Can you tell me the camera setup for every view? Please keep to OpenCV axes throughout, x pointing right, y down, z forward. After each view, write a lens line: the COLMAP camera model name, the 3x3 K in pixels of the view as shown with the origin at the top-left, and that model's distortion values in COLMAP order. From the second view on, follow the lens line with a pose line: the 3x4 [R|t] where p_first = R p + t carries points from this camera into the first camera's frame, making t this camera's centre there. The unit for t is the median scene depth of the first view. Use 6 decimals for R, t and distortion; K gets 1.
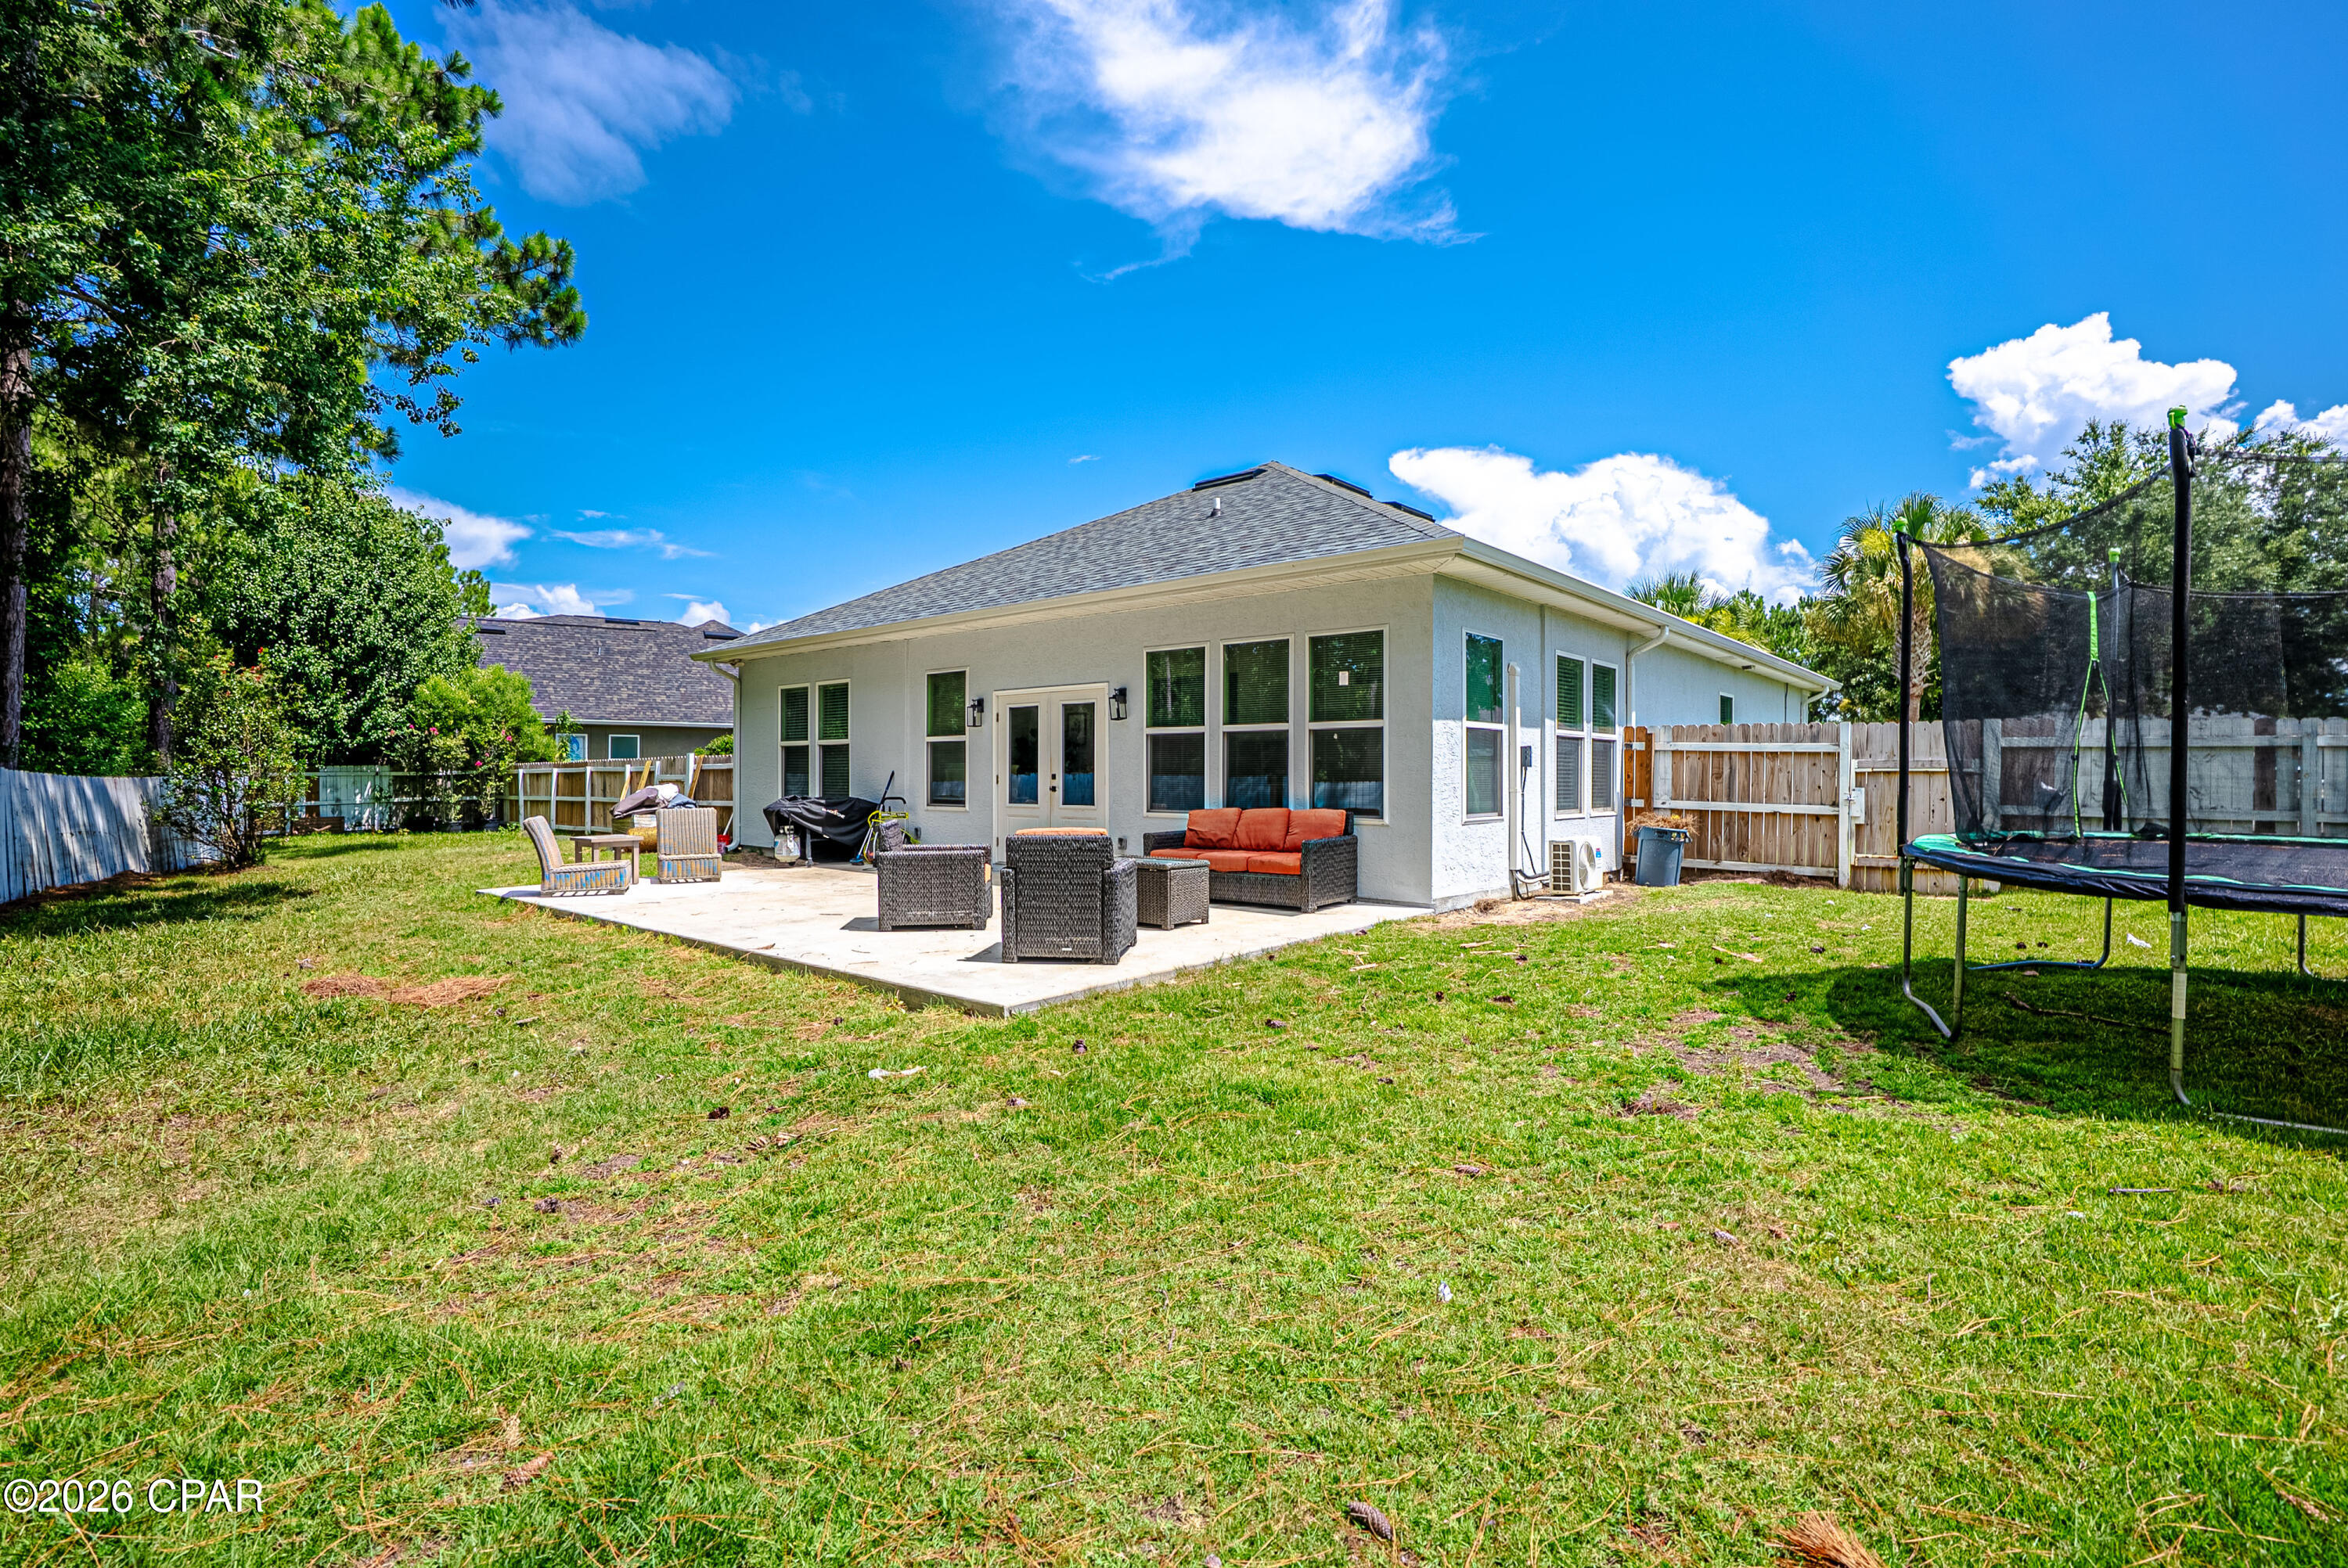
lens RADIAL K [[1088.9, 0, 1181.3], [0, 1088.9, 774.9], [0, 0, 1]] dist [-0.060439, 0.023377]
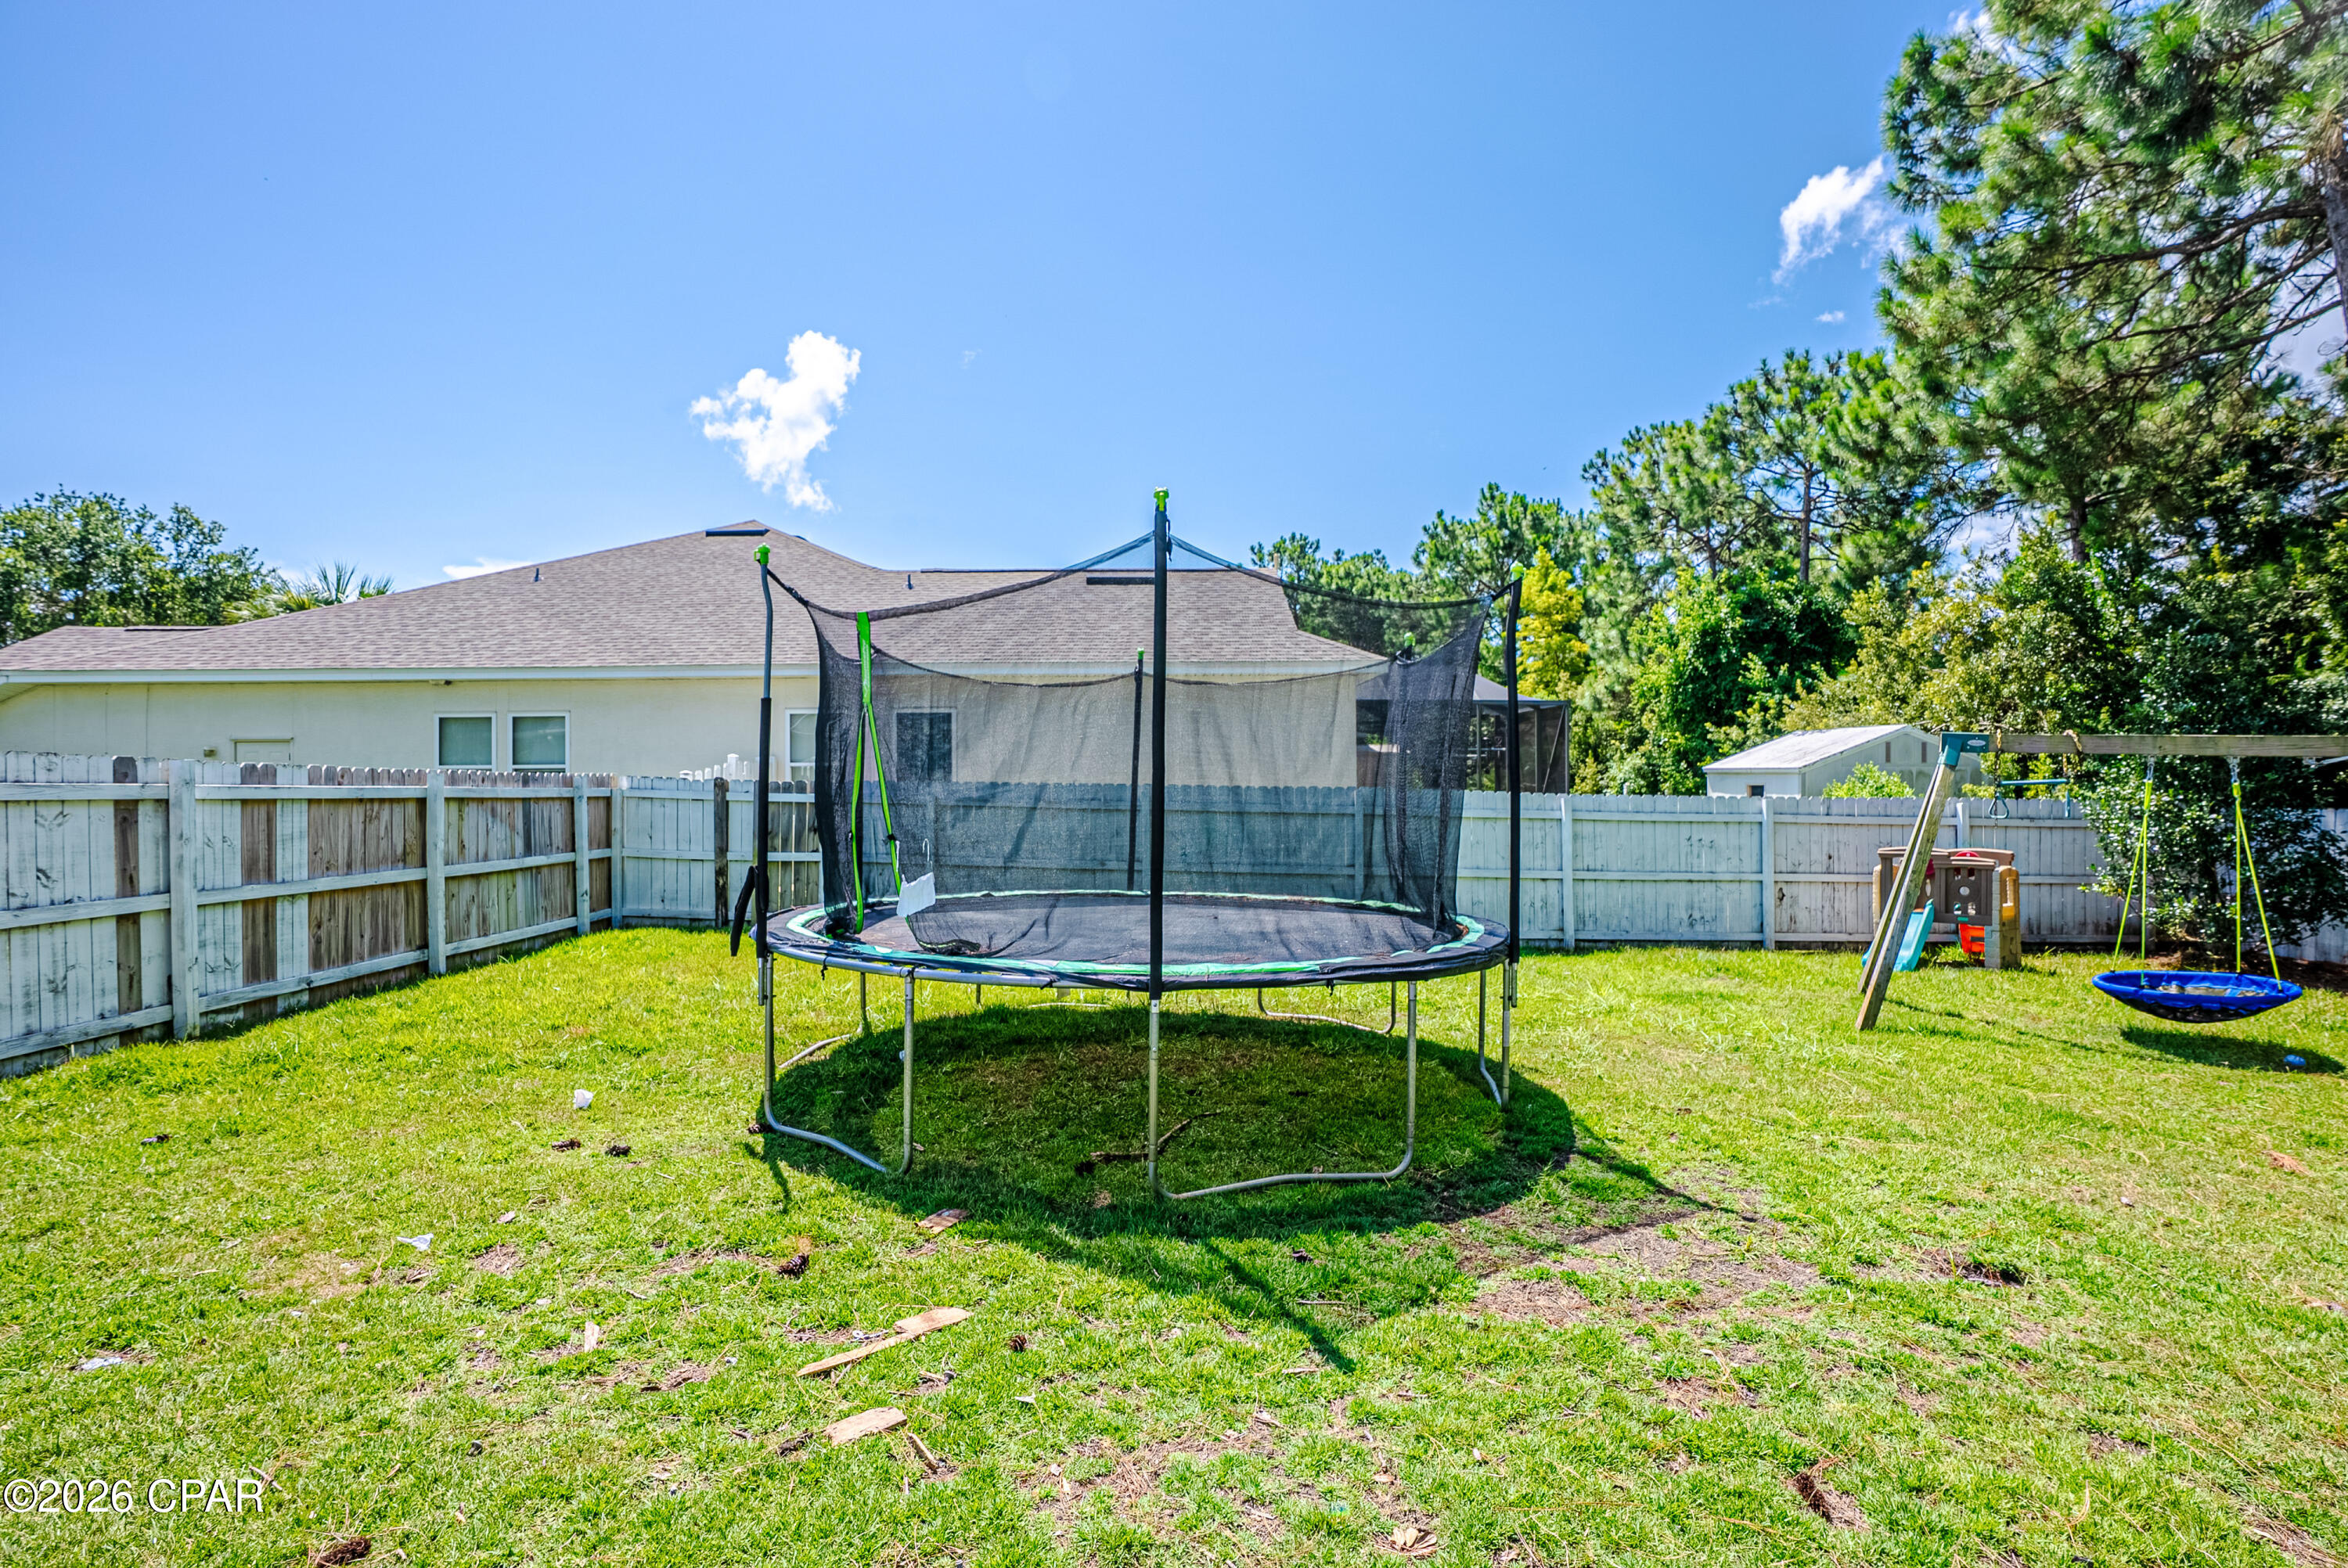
lens RADIAL K [[1088.9, 0, 1181.3], [0, 1088.9, 774.9], [0, 0, 1]] dist [-0.060439, 0.023377]
pose [[-0.659885, 0.005168, 0.751349, 0.092375], [0.003110, 0.999987, -0.004146, -0.033479], [-0.751360, -0.000399, -0.659893, 0.827549]]
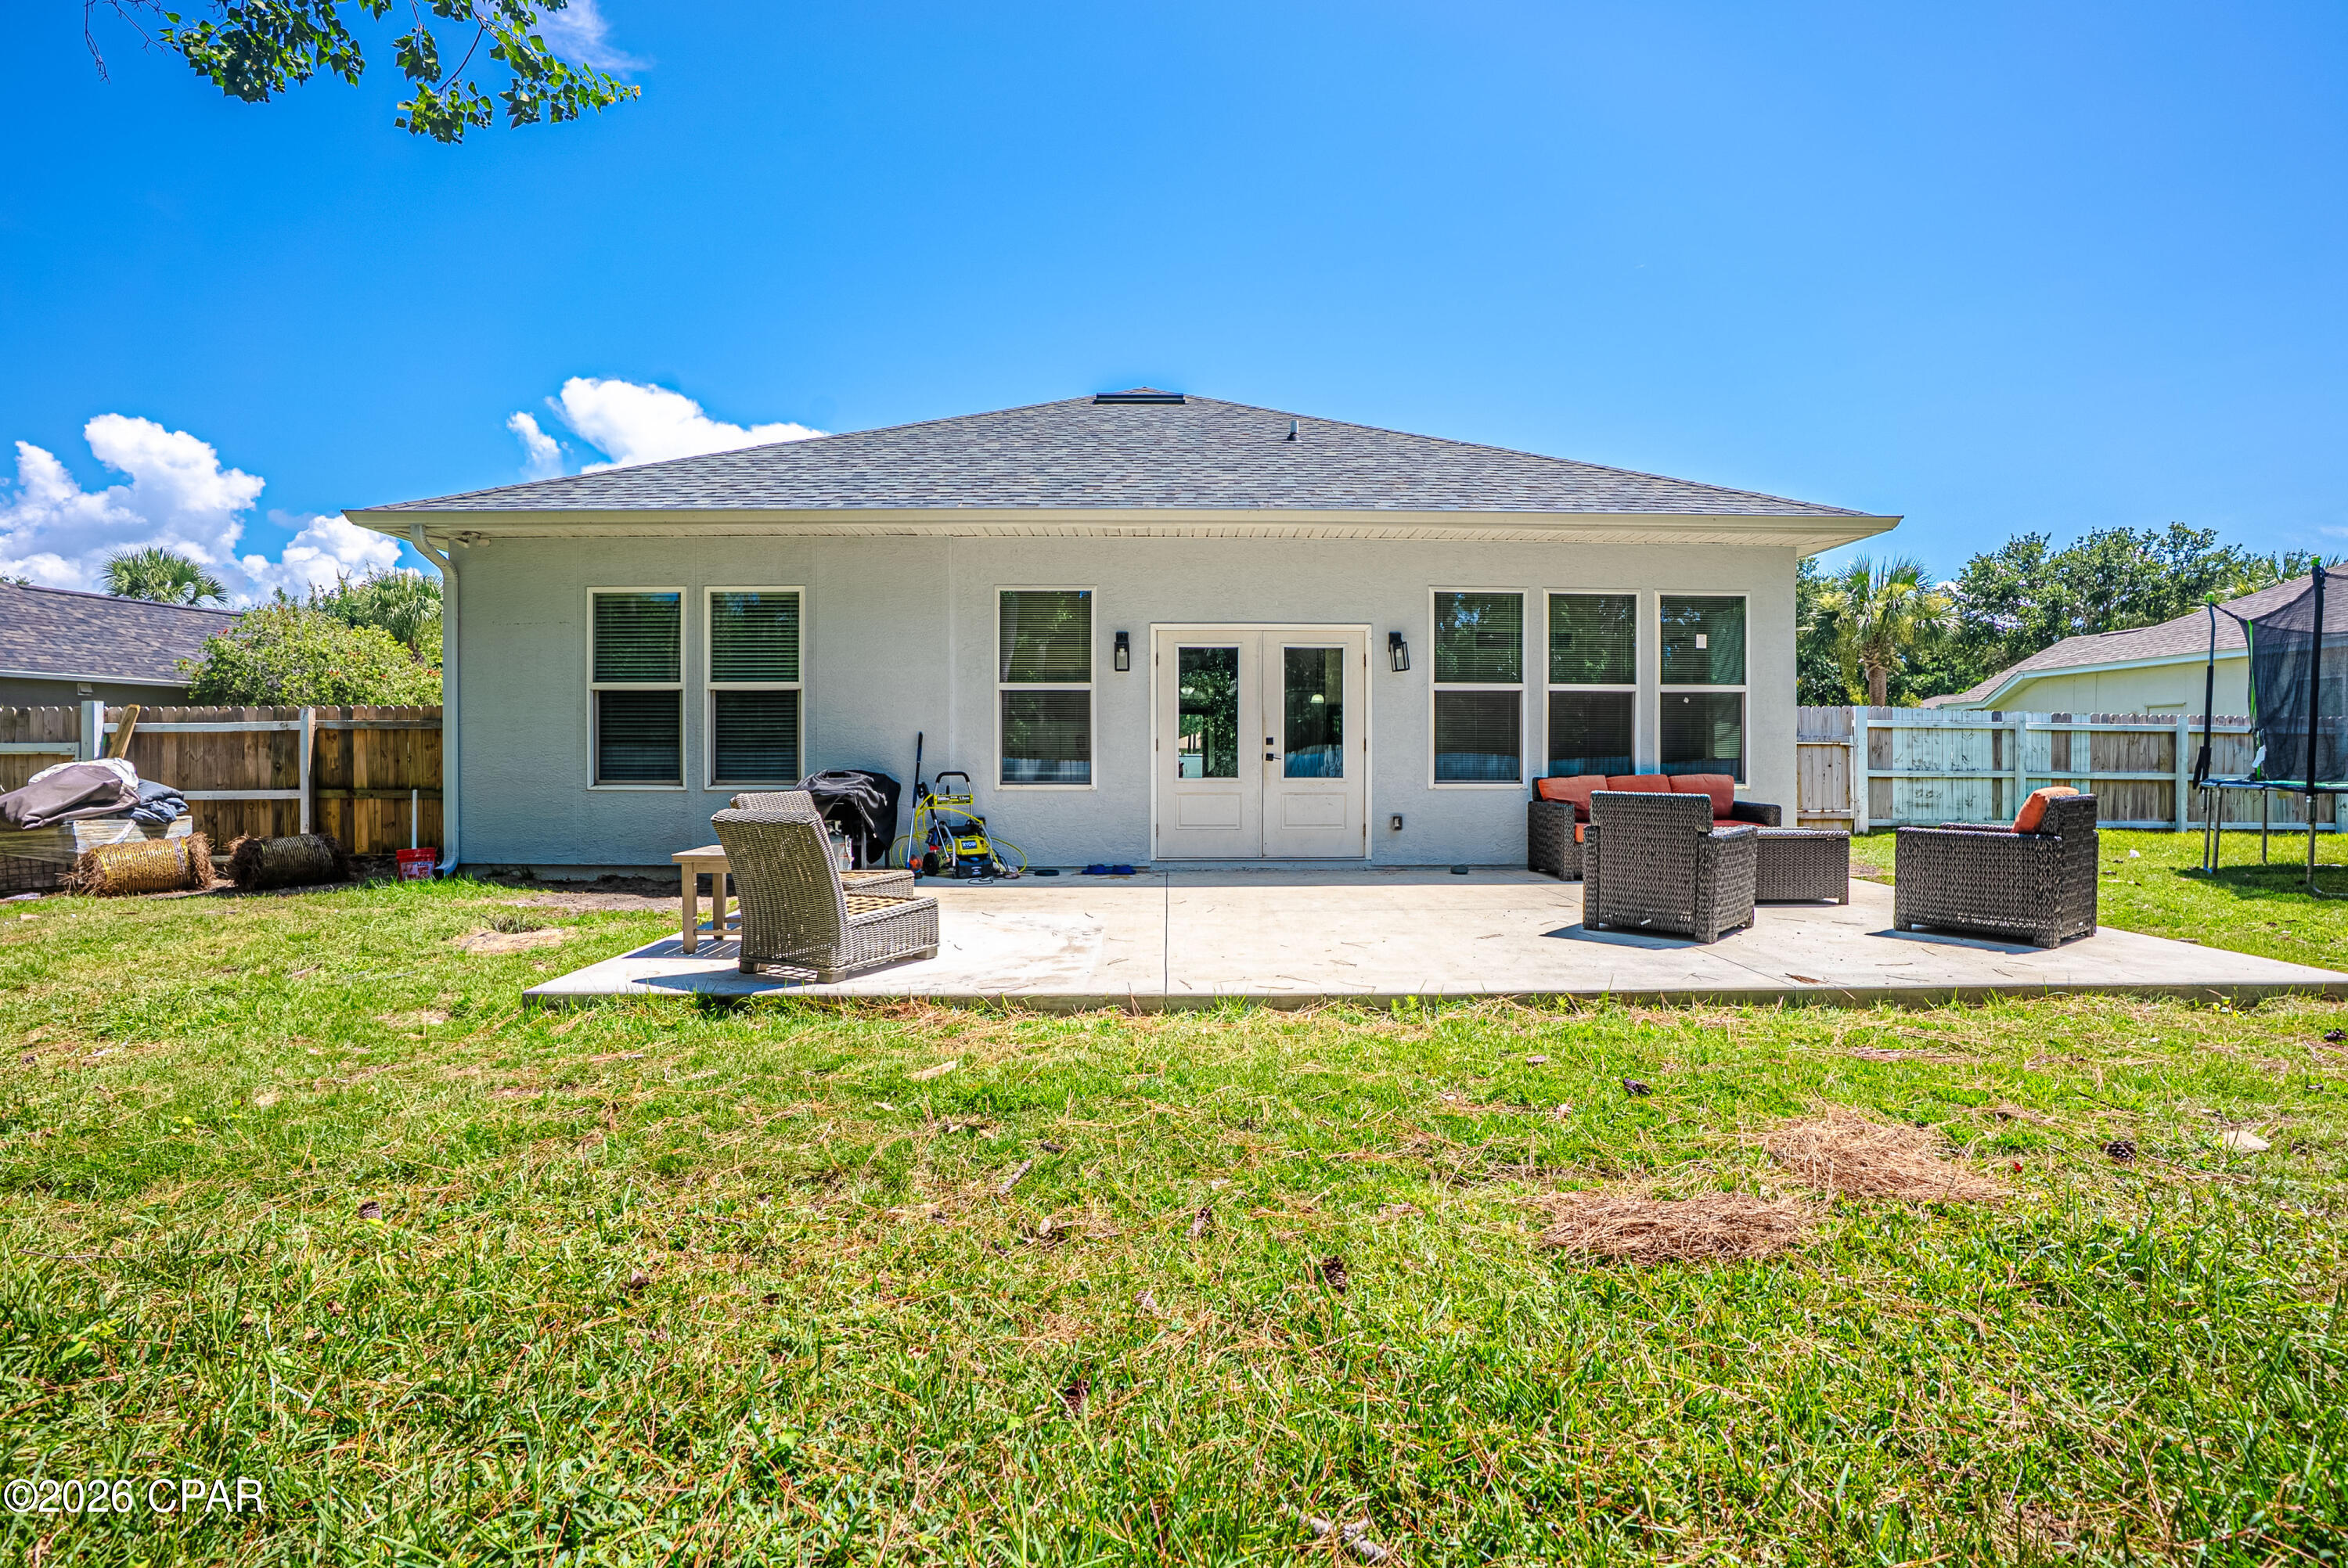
lens RADIAL K [[1088.9, 0, 1181.3], [0, 1088.9, 774.9], [0, 0, 1]] dist [-0.060439, 0.023377]
pose [[0.754119, -0.008367, 0.656684, -0.785144], [-0.000202, 0.999916, 0.012973, 0.017899], [-0.656737, -0.009915, 0.754054, 0.542351]]
